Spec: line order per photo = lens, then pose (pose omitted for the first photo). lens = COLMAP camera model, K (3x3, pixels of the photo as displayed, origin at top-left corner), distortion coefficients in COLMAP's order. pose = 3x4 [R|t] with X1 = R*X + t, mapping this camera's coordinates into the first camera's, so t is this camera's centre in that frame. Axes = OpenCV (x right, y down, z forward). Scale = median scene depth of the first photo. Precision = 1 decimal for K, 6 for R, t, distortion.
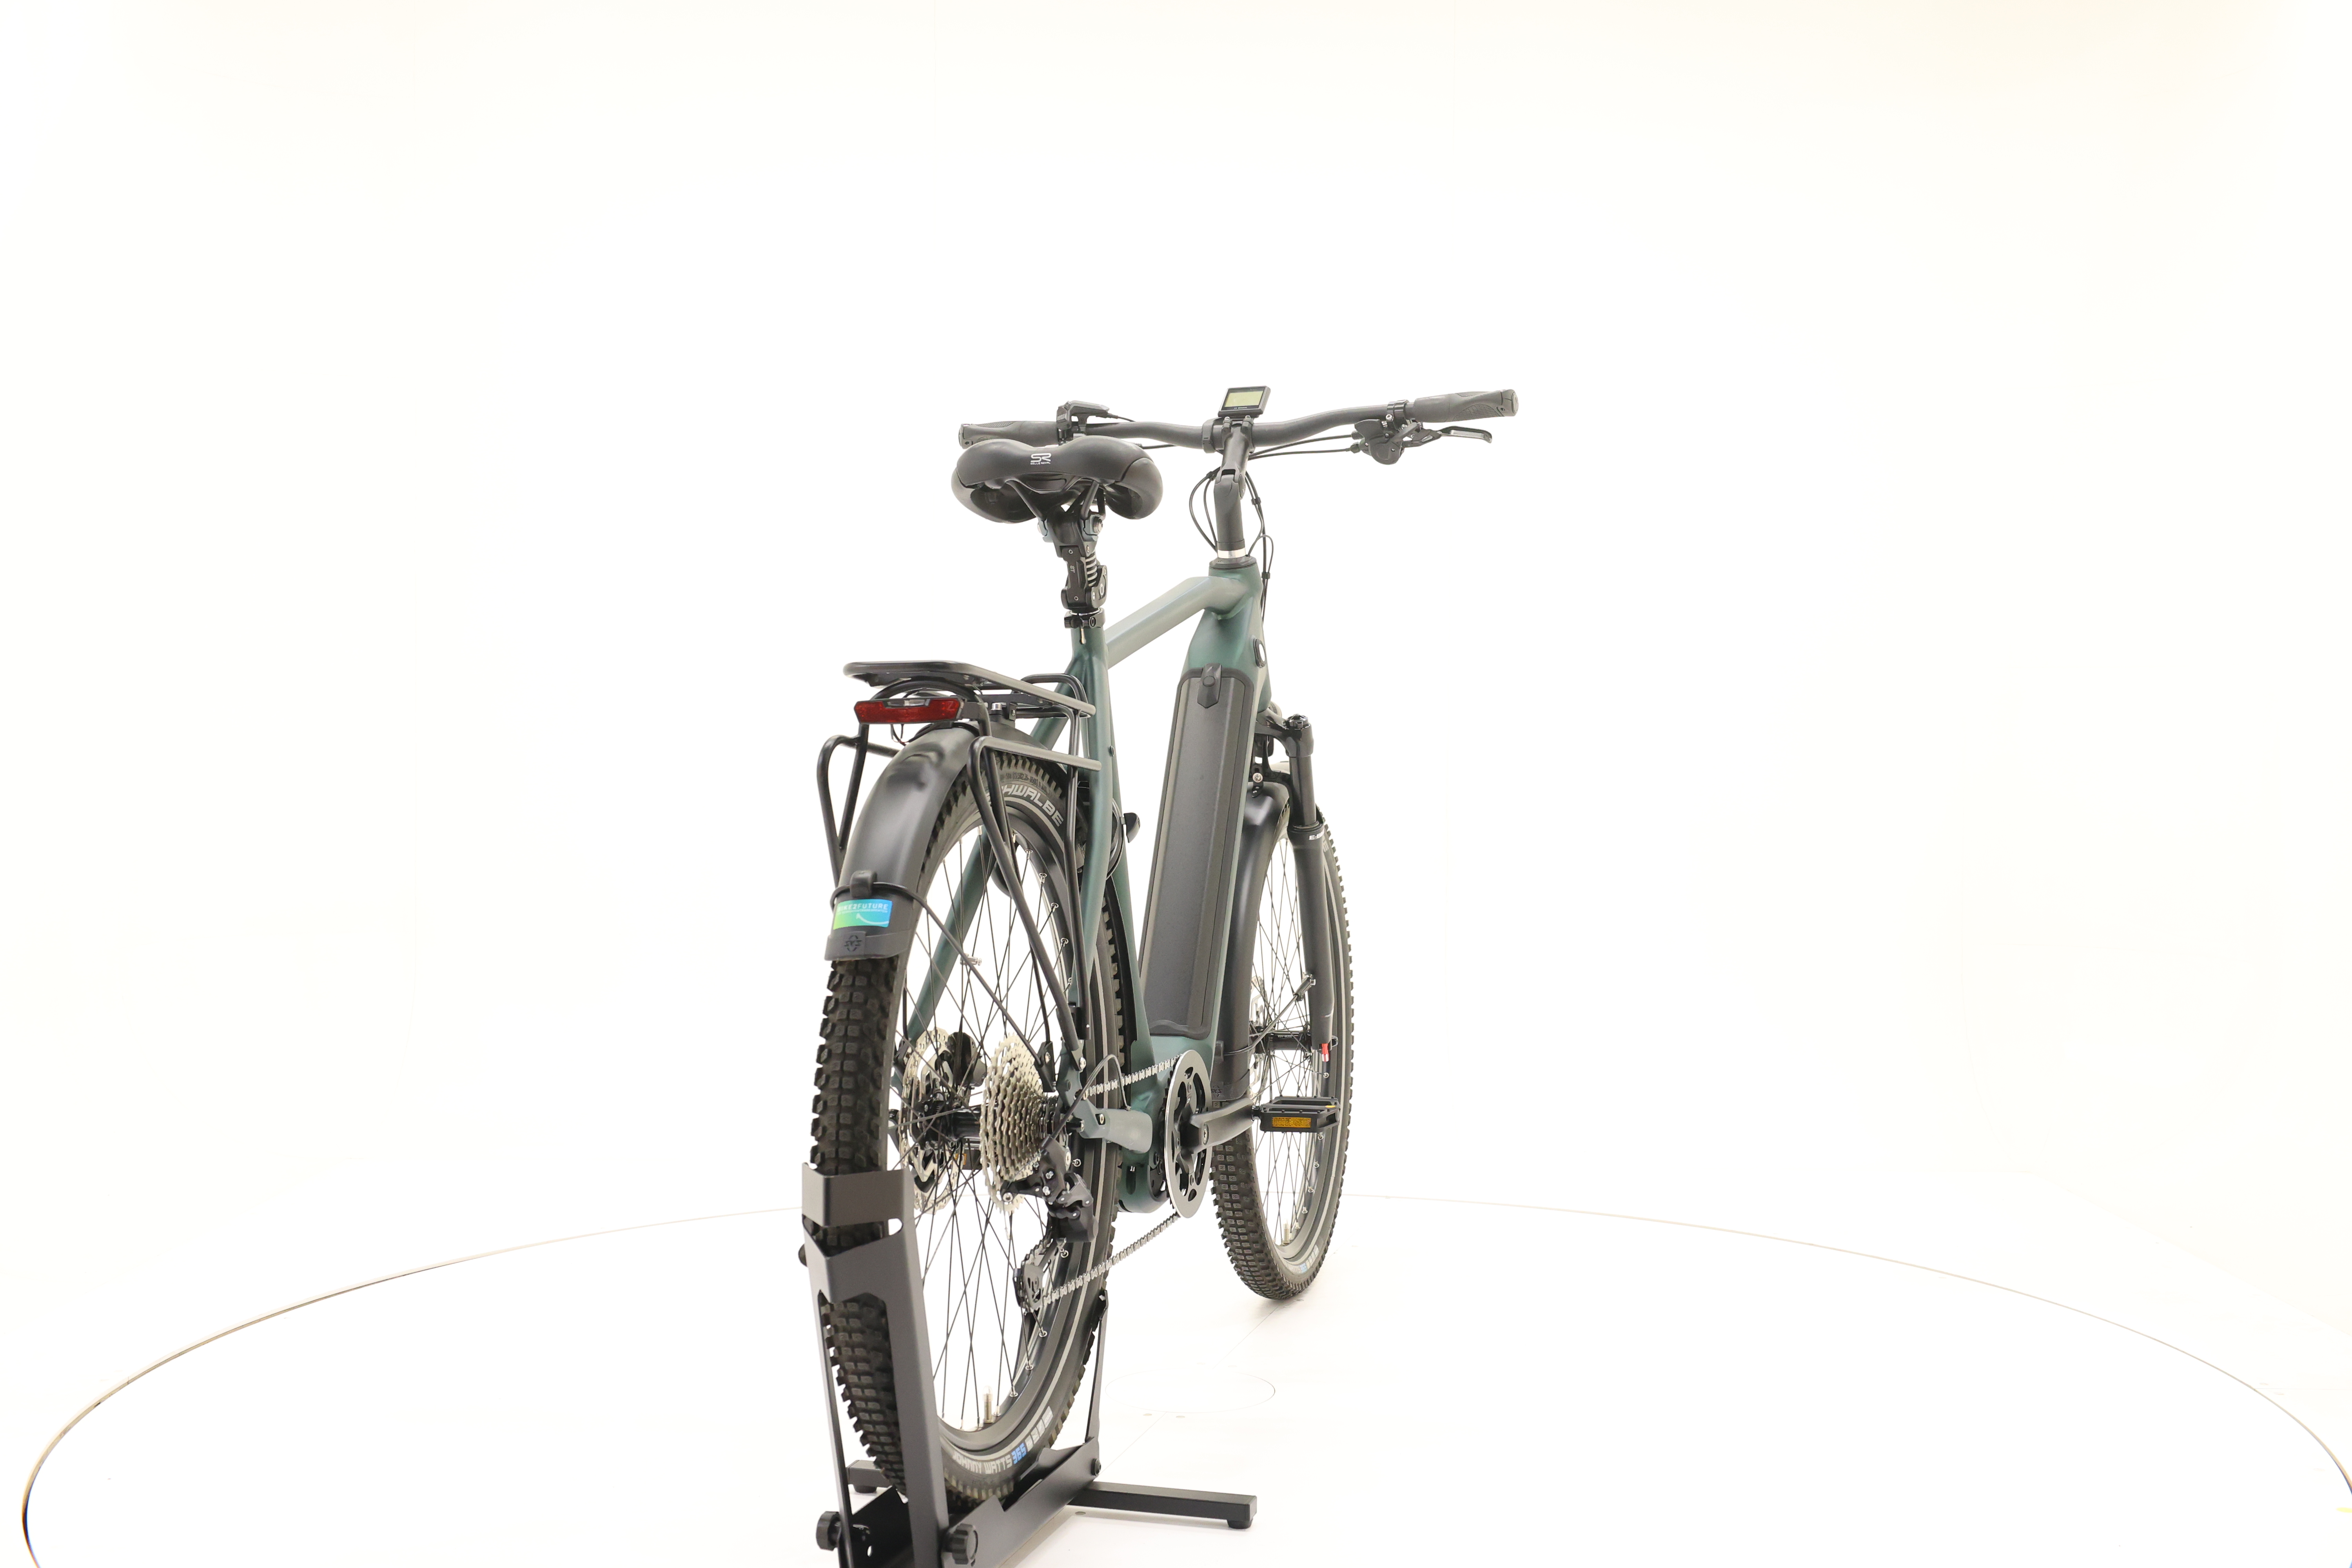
lens RADIAL K [[2530.7, 0, 1179.3], [0, 2530.7, 787.4], [0, 0, 1]] dist [-0.001358, 0.000000]
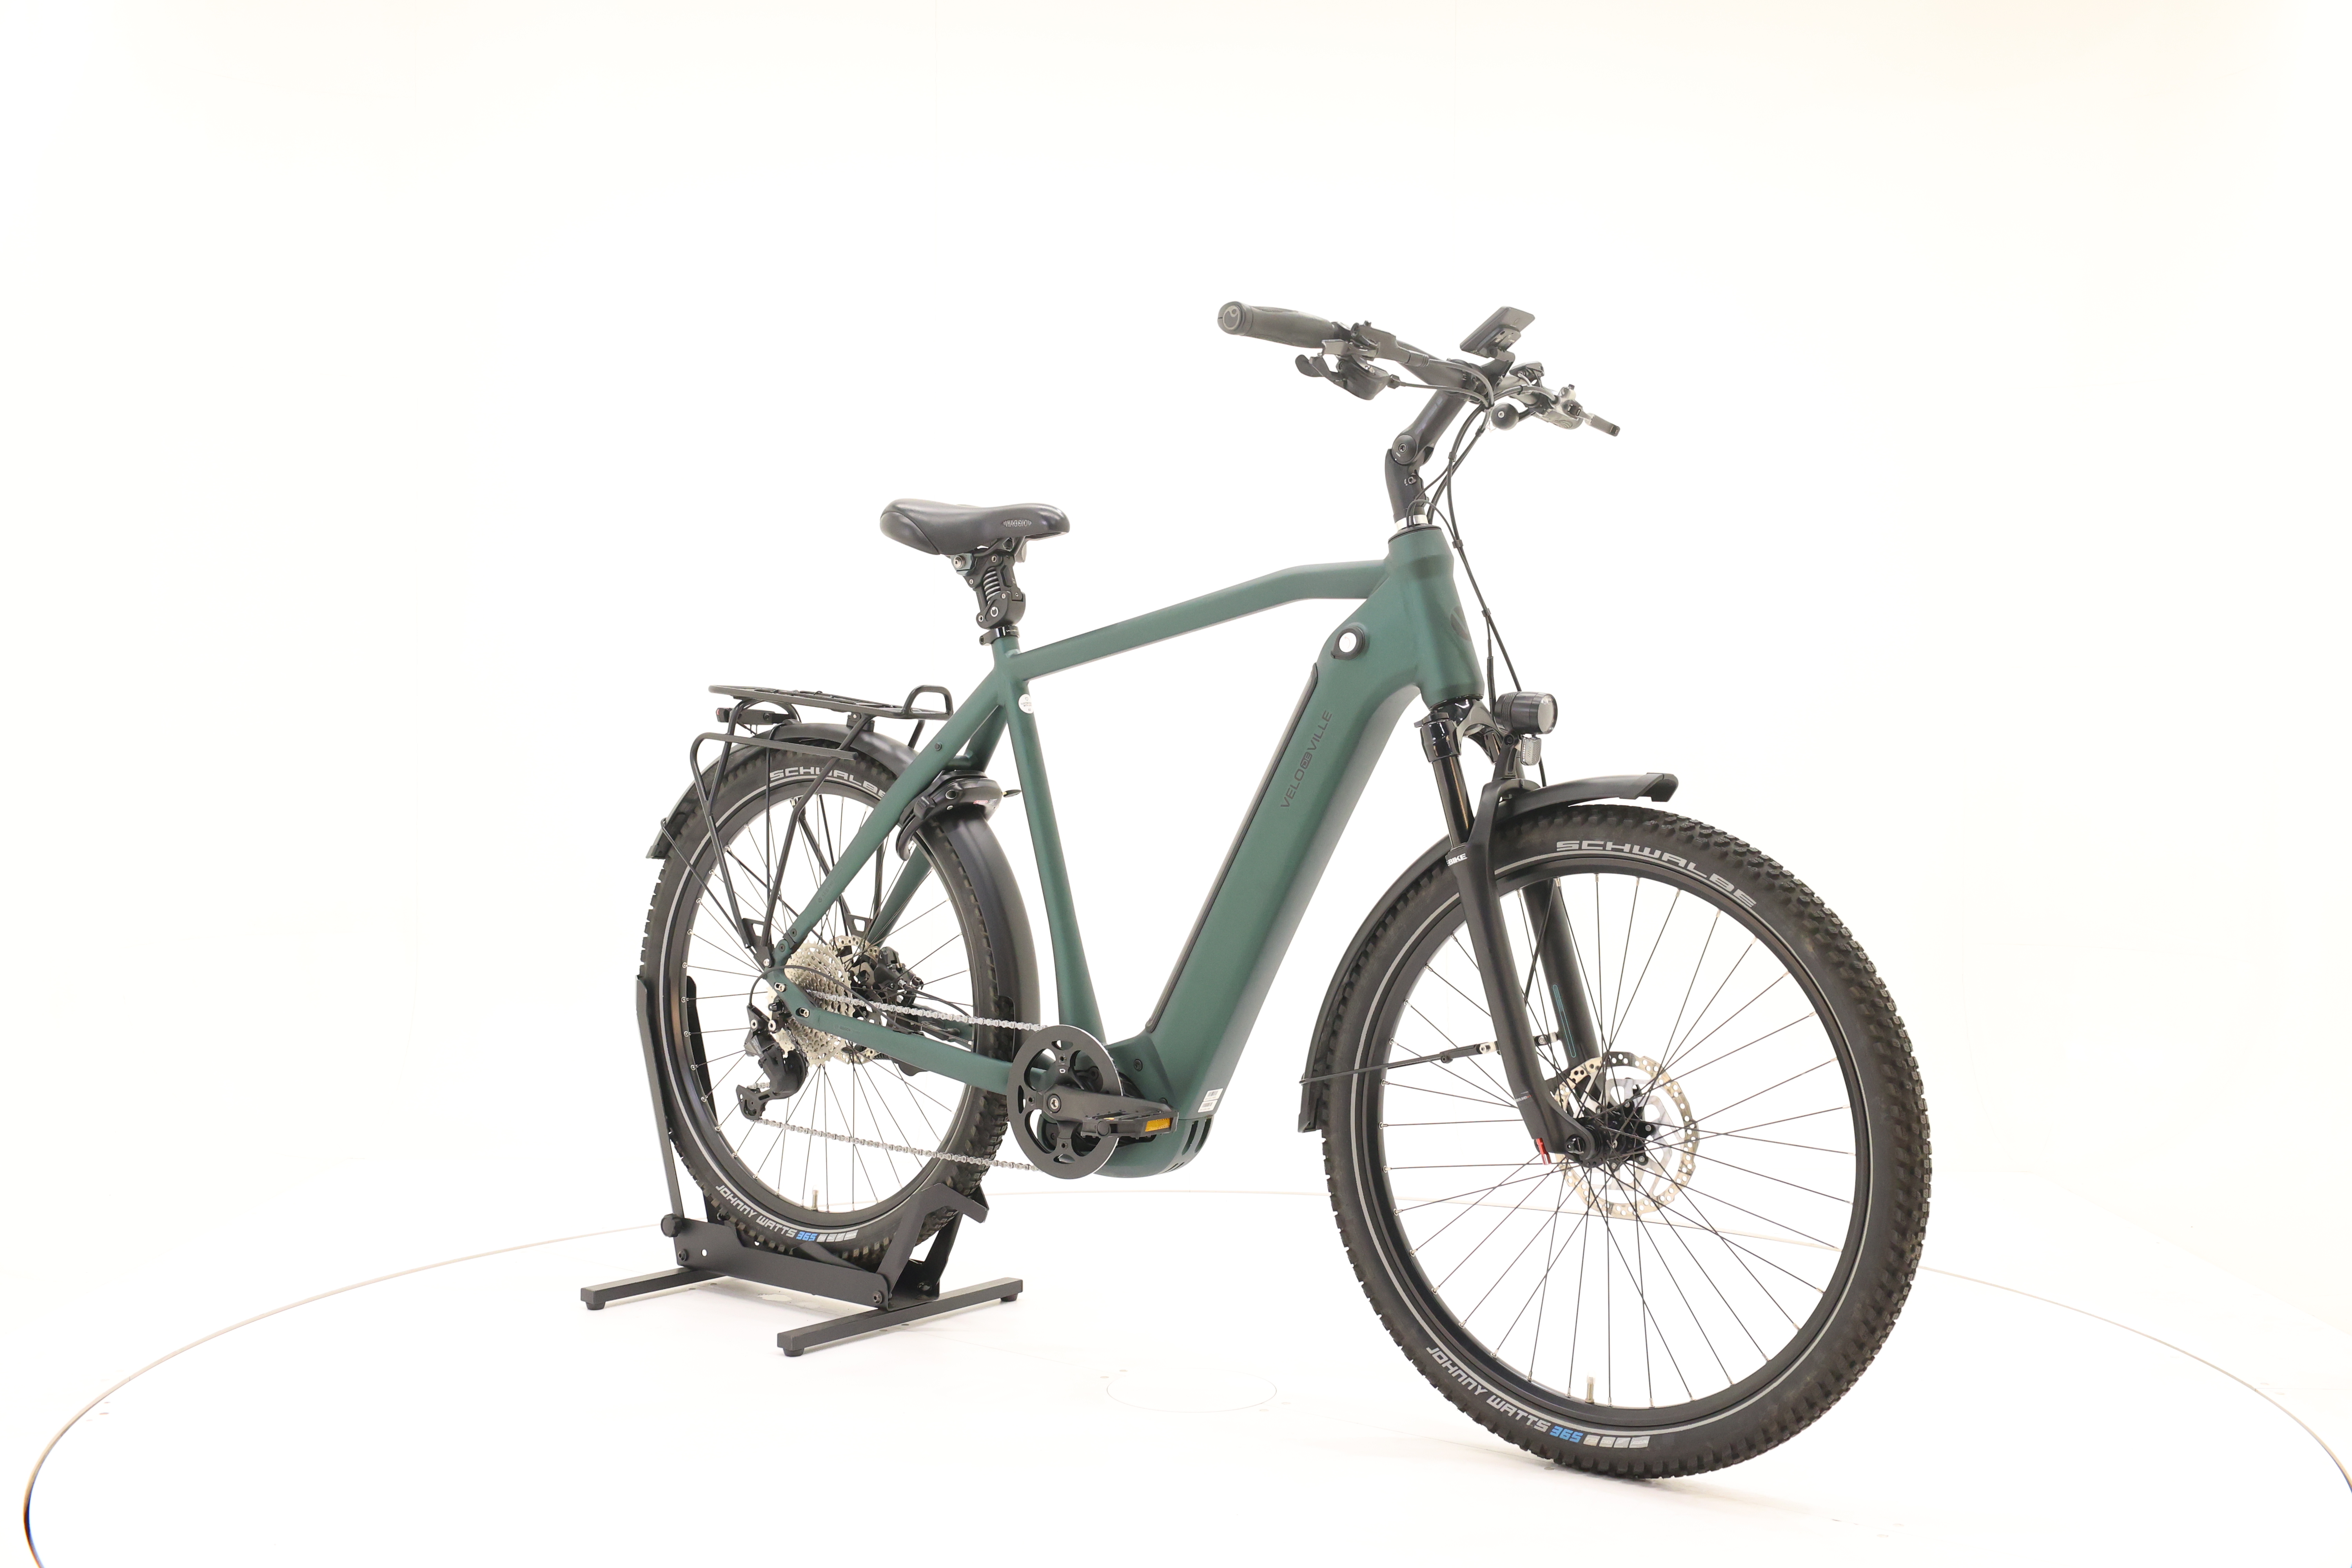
lens RADIAL K [[2530.7, 0, 1178.6], [0, 2530.7, 781.0], [0, 0, 1]] dist [-0.001358, 0.000000]
pose [[-0.379352, 0.013882, -0.925148, 0.877040], [-0.025345, 0.999356, 0.025387, -0.025881], [0.924905, 0.033078, -0.378756, 1.291526]]
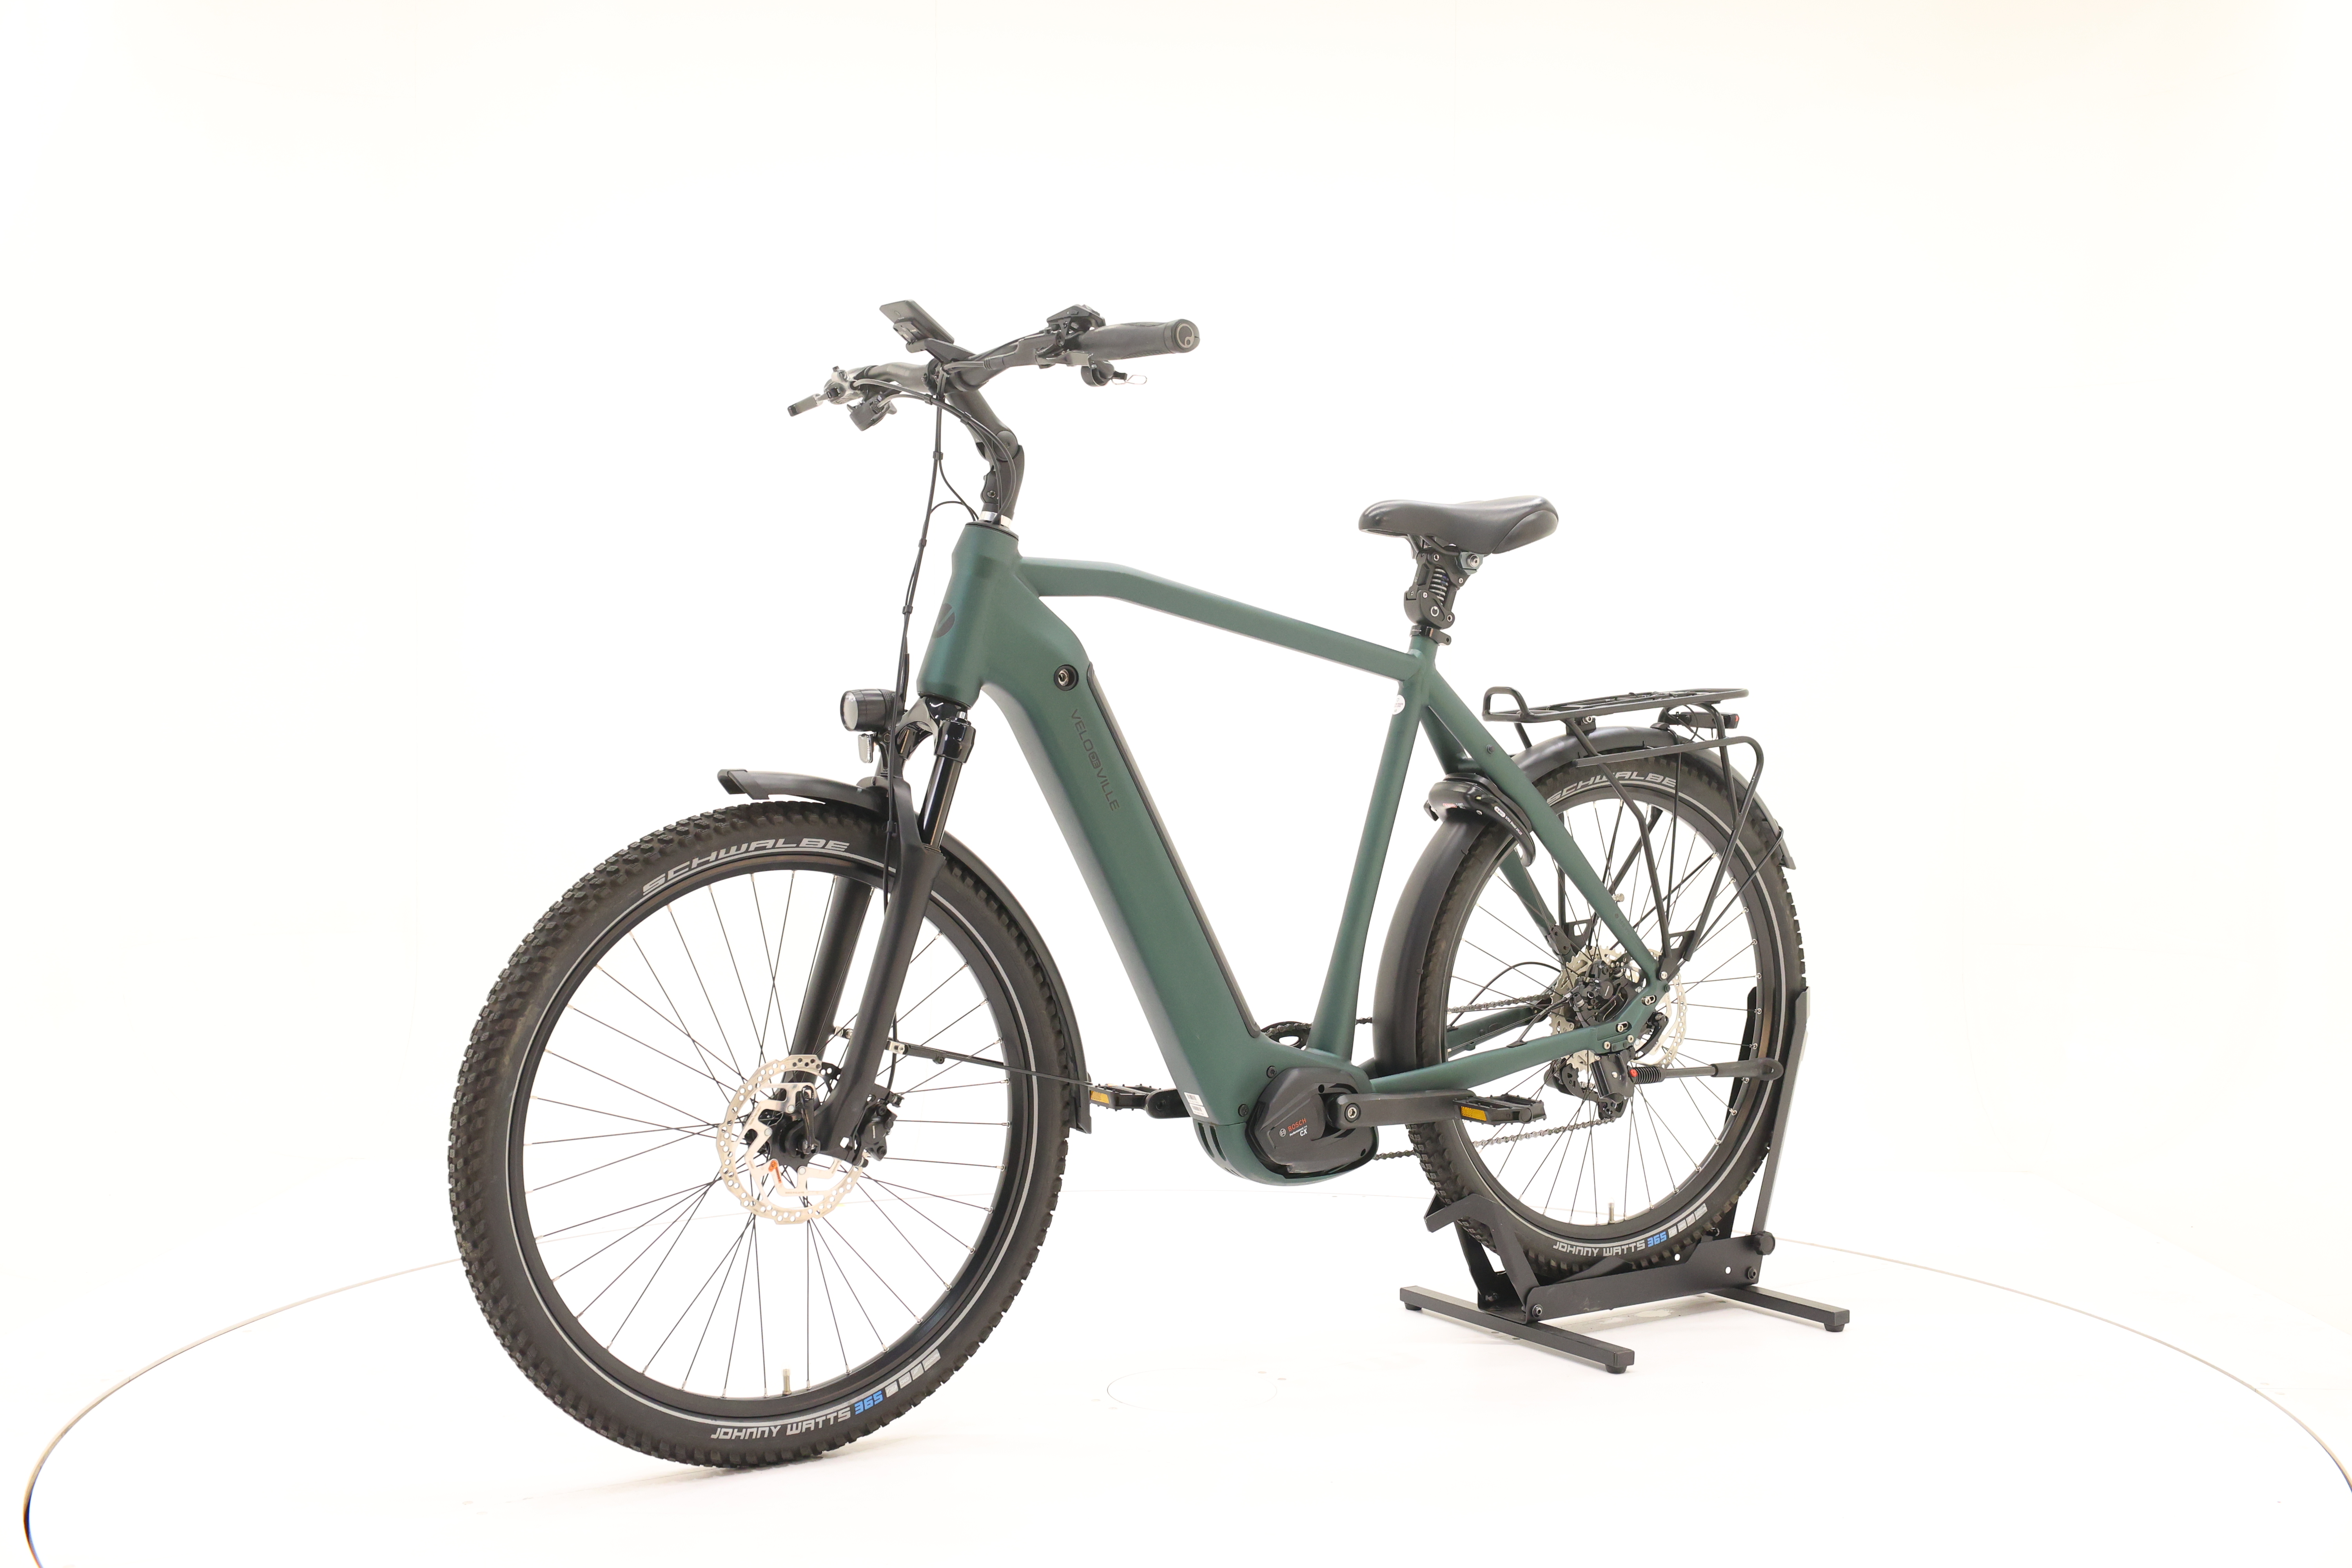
lens RADIAL K [[2530.7, 0, 1177.9], [0, 2530.7, 781.4], [0, 0, 1]] dist [-0.001358, 0.000000]
pose [[-0.761220, -0.020029, 0.648185, -0.600225], [0.007139, 0.999204, 0.039259, -0.039023], [-0.648455, 0.034512, -0.760470, 1.659853]]
